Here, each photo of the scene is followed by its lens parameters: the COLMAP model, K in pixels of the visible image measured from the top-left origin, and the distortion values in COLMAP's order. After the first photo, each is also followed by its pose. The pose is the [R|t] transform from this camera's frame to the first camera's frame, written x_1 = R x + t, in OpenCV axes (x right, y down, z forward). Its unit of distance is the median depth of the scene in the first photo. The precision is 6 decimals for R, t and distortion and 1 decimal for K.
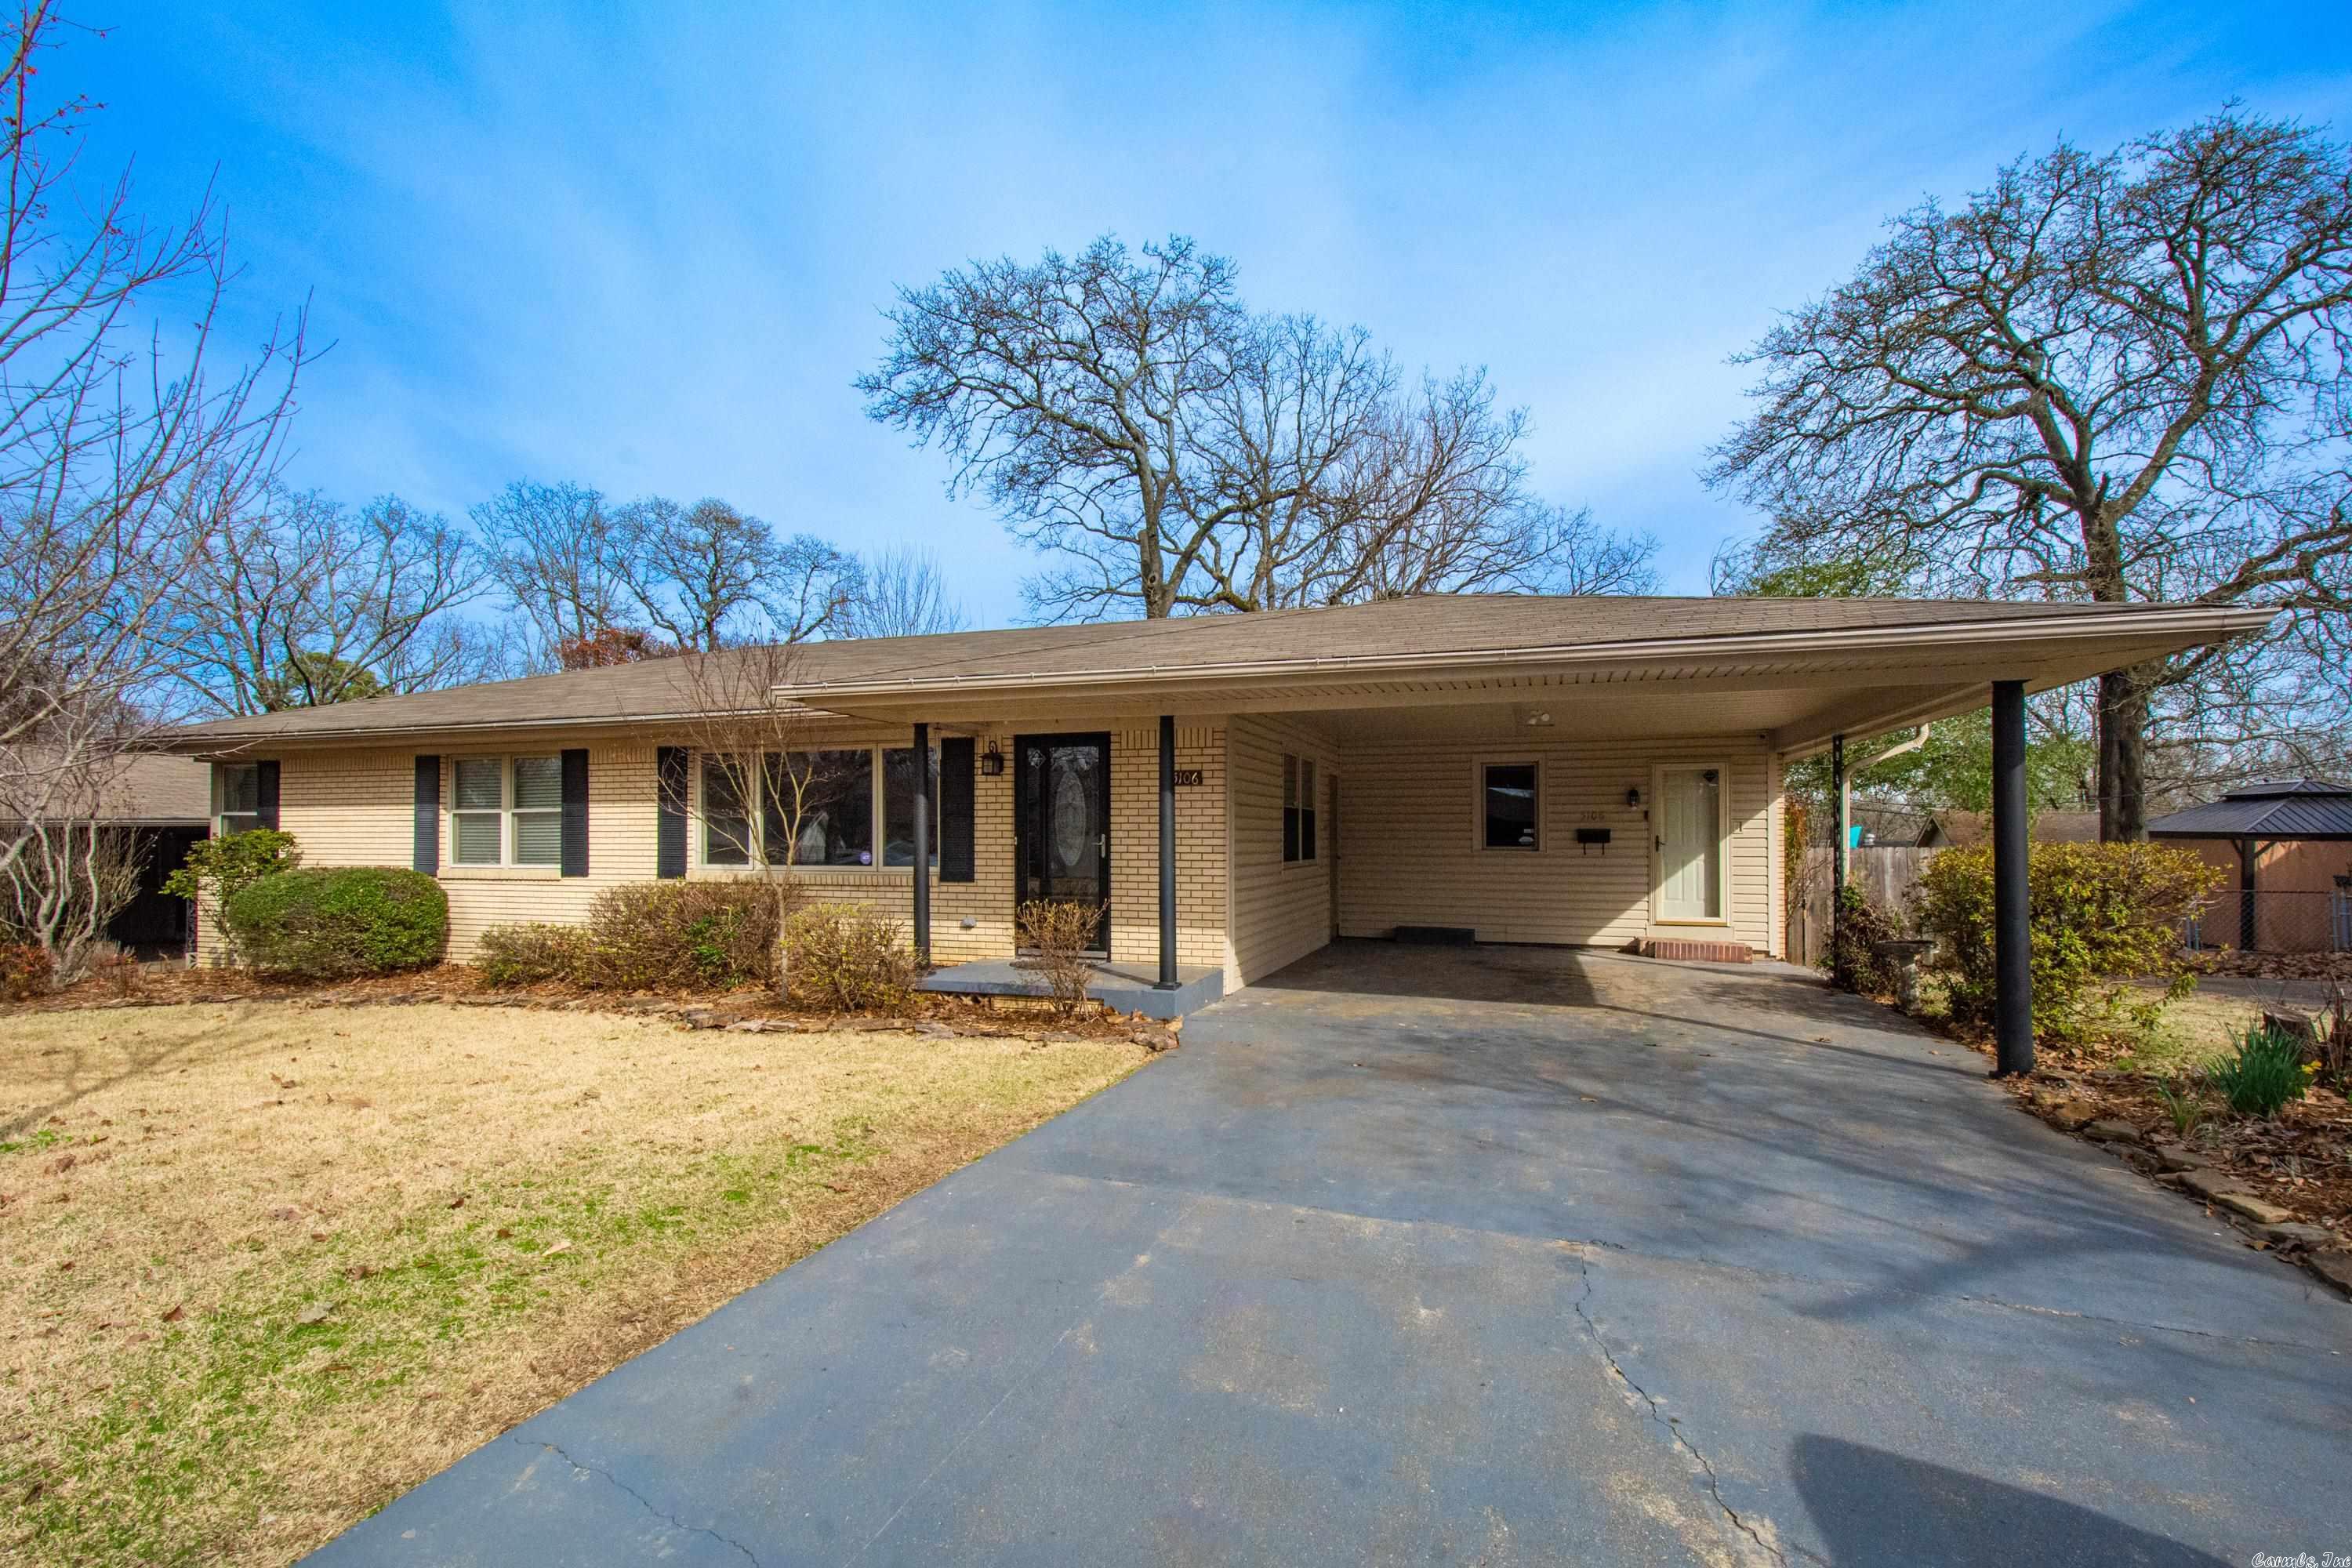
lens RADIAL K [[993.9, 0, 1176.0], [0, 993.9, 784.0], [0, 0, 1]] dist [0.017434, -0.007119]
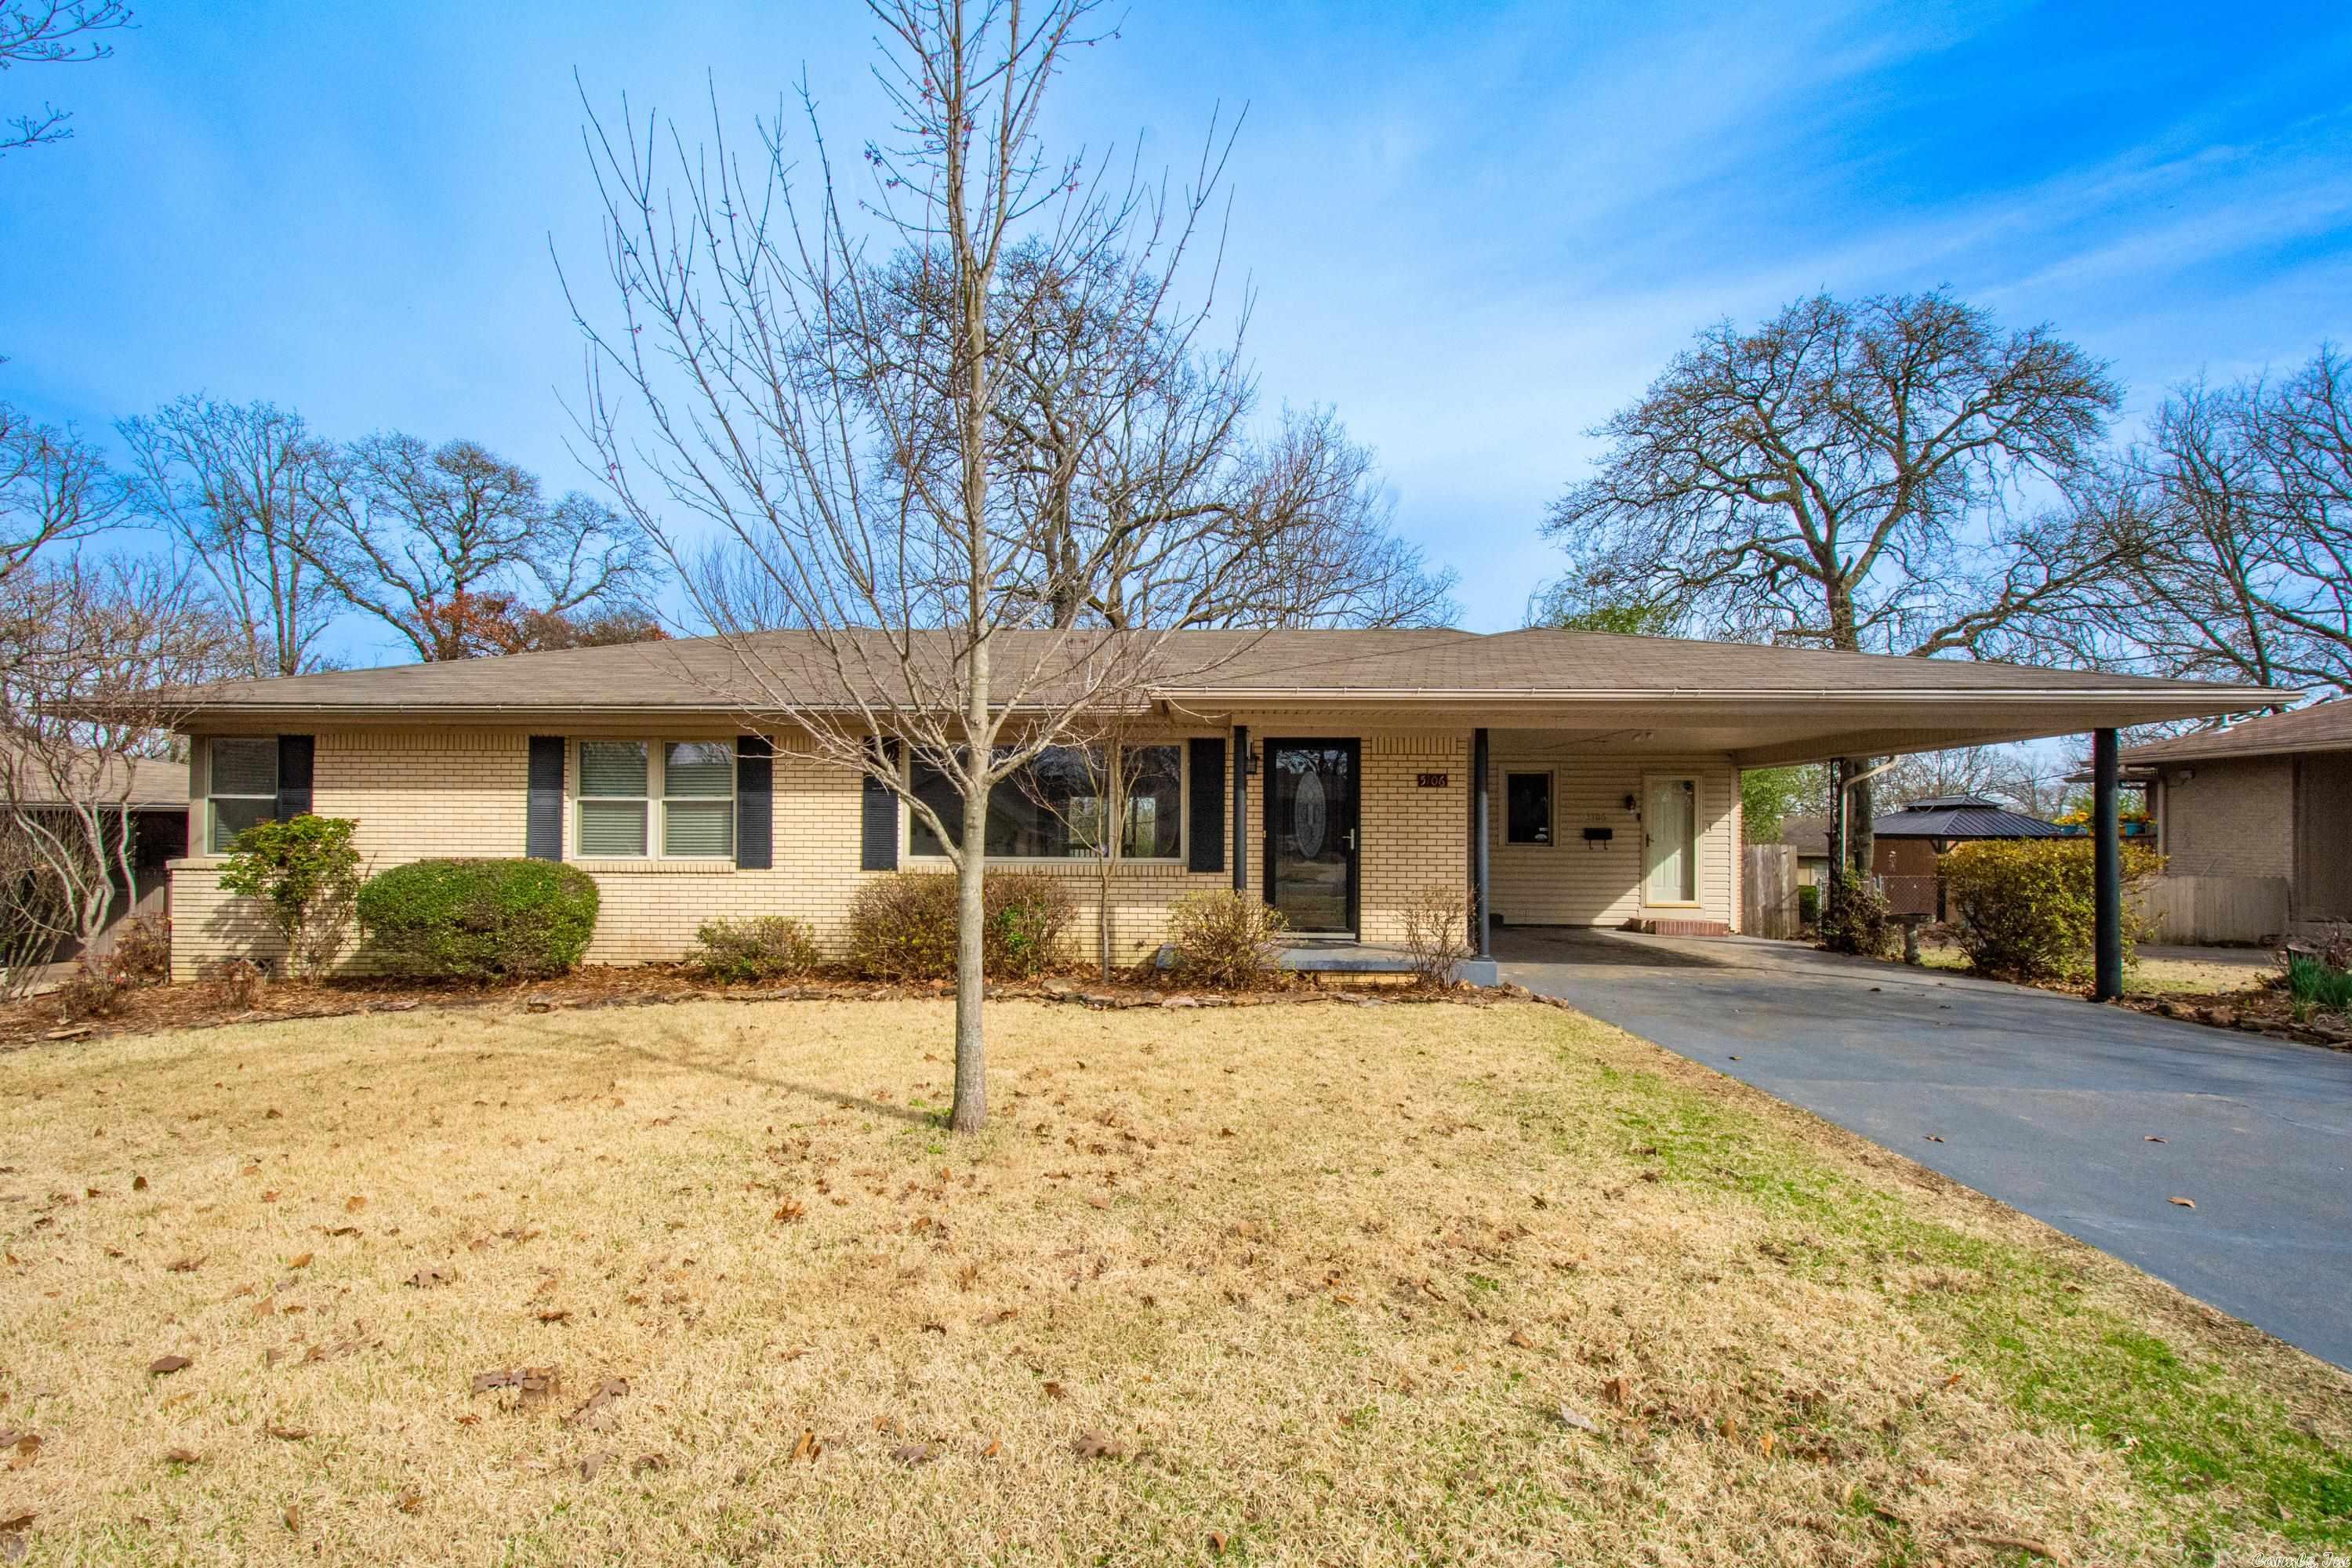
lens RADIAL K [[993.9, 0, 1176.0], [0, 993.9, 784.0], [0, 0, 1]] dist [0.017434, -0.007119]
pose [[0.964455, 0.019759, 0.263507, -0.405709], [-0.020381, 0.999792, -0.000373, 0.003288], [-0.263459, -0.005011, 0.964658, -0.021639]]
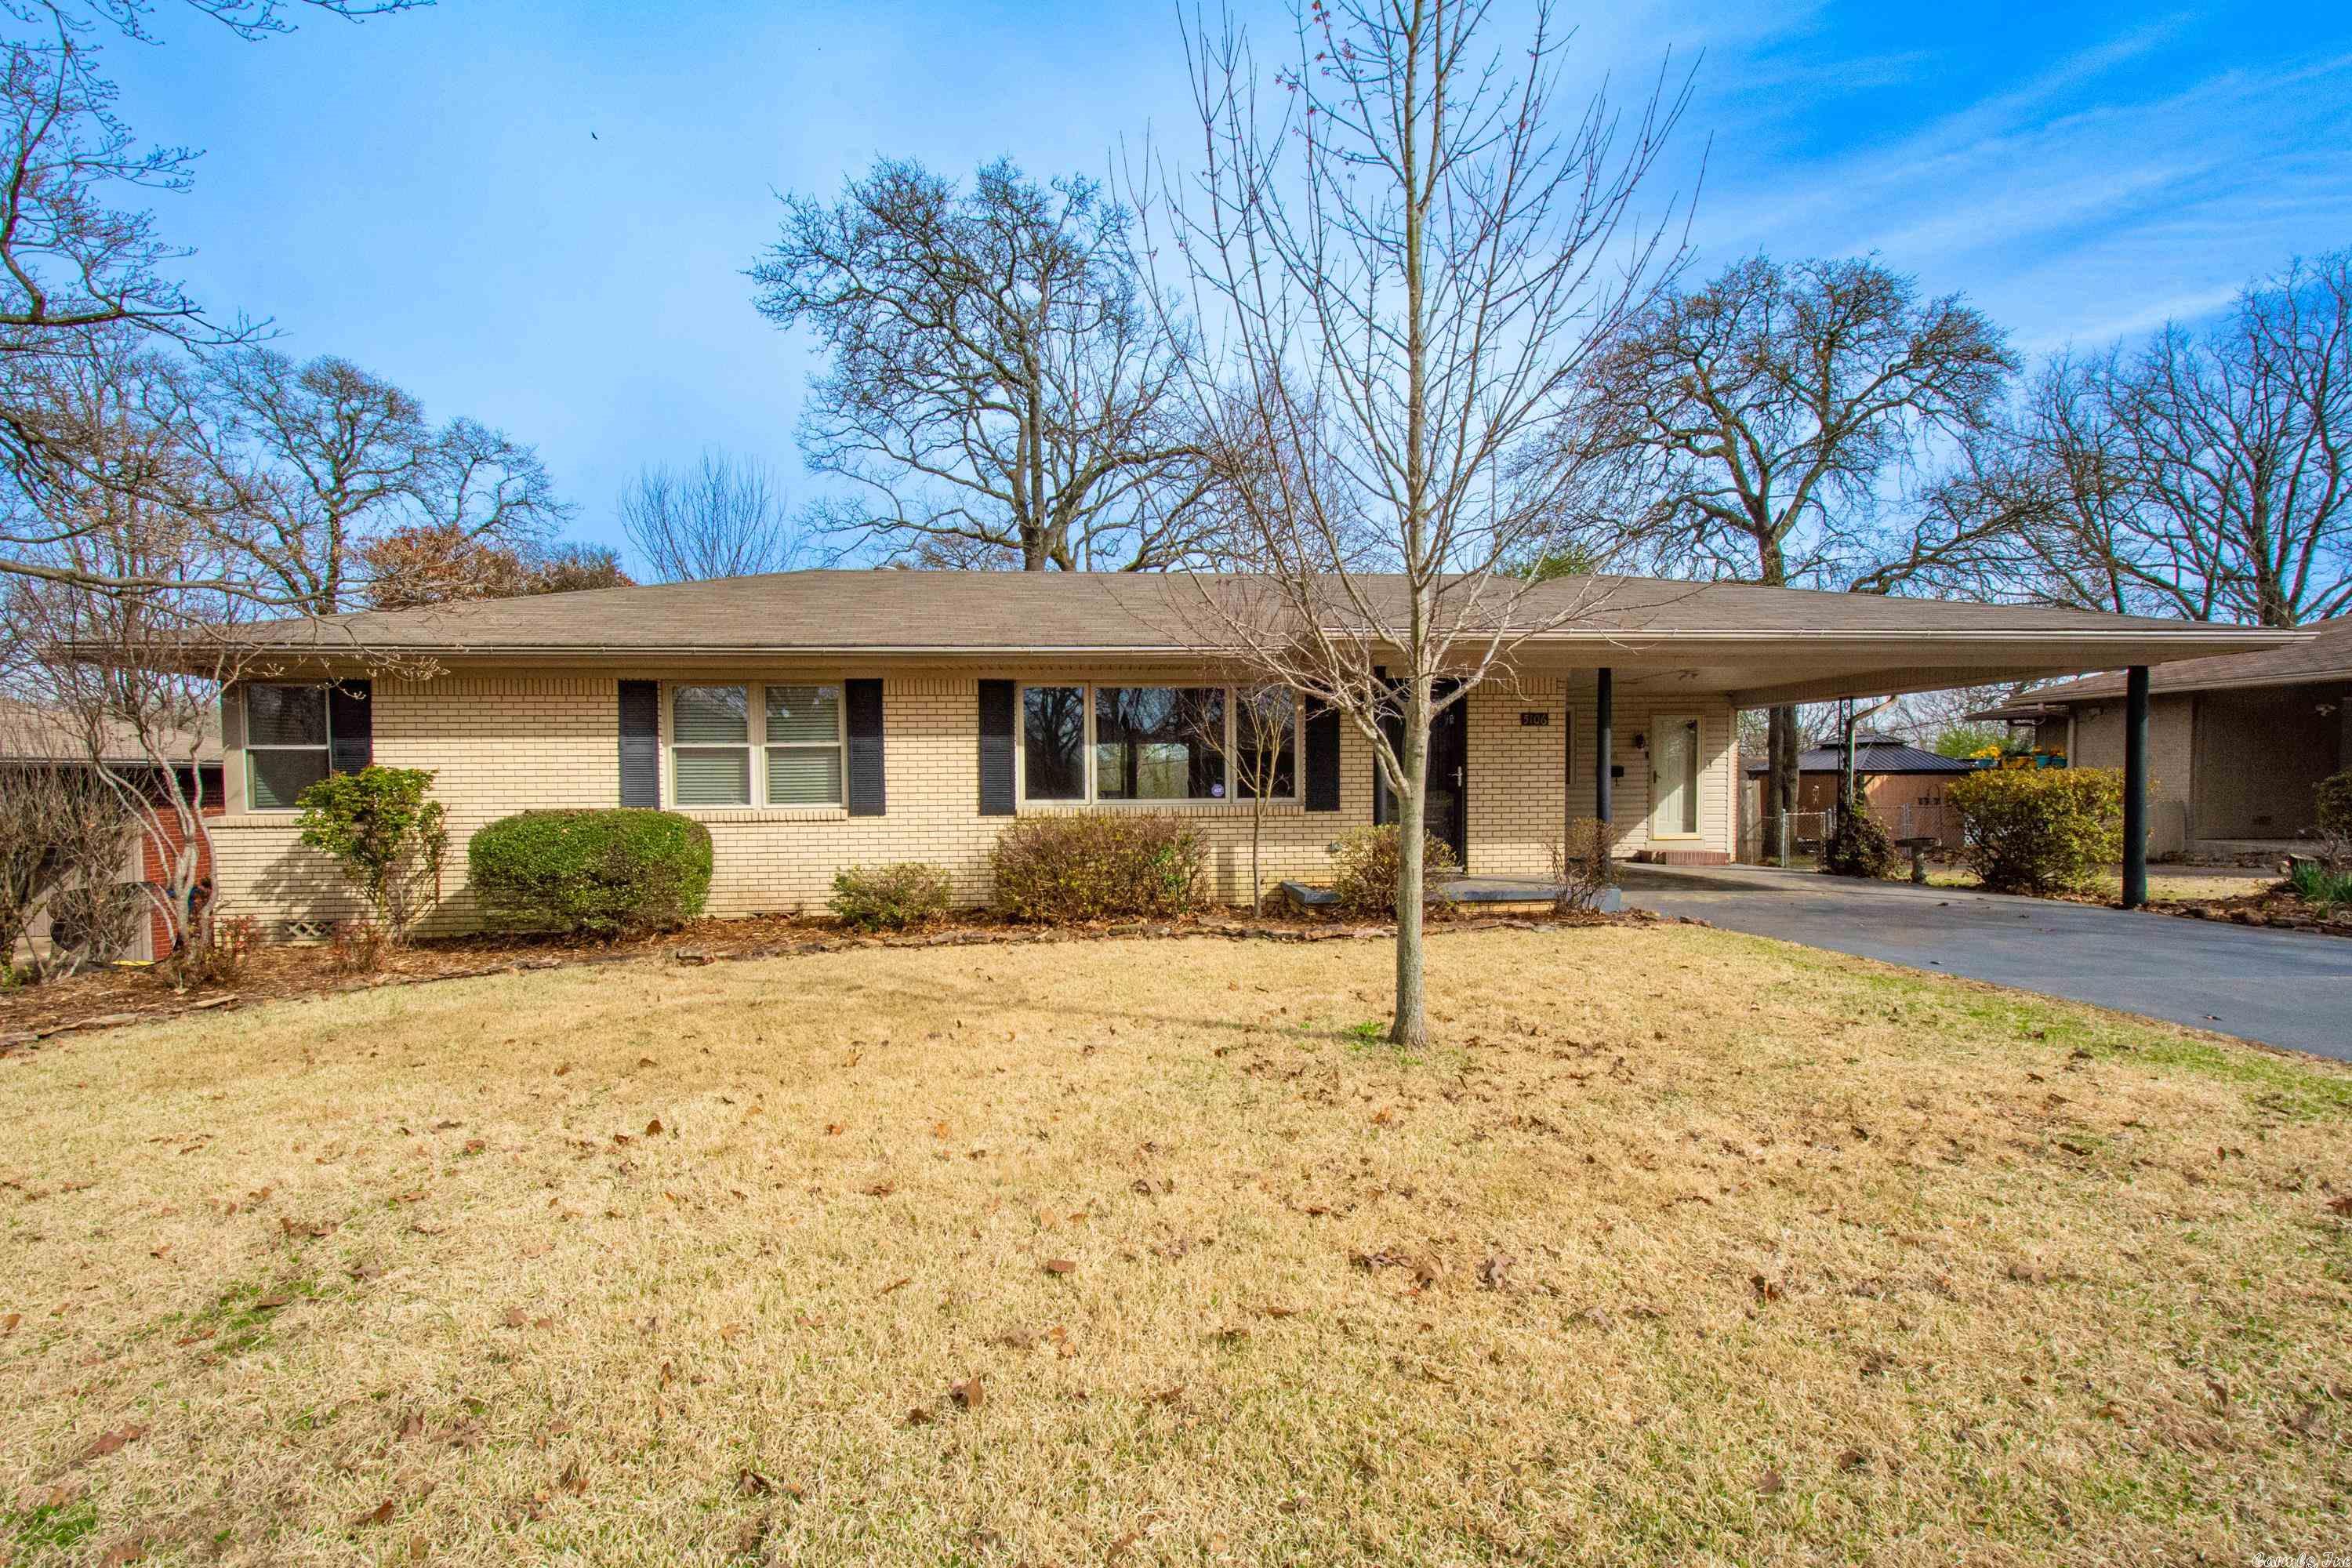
lens RADIAL K [[993.9, 0, 1176.0], [0, 993.9, 784.0], [0, 0, 1]] dist [0.017434, -0.007119]
pose [[0.930627, -0.008129, 0.365878, -0.586120], [-0.010823, 0.998705, 0.049717, 0.011777], [-0.365808, -0.050228, 0.929334, 0.025363]]
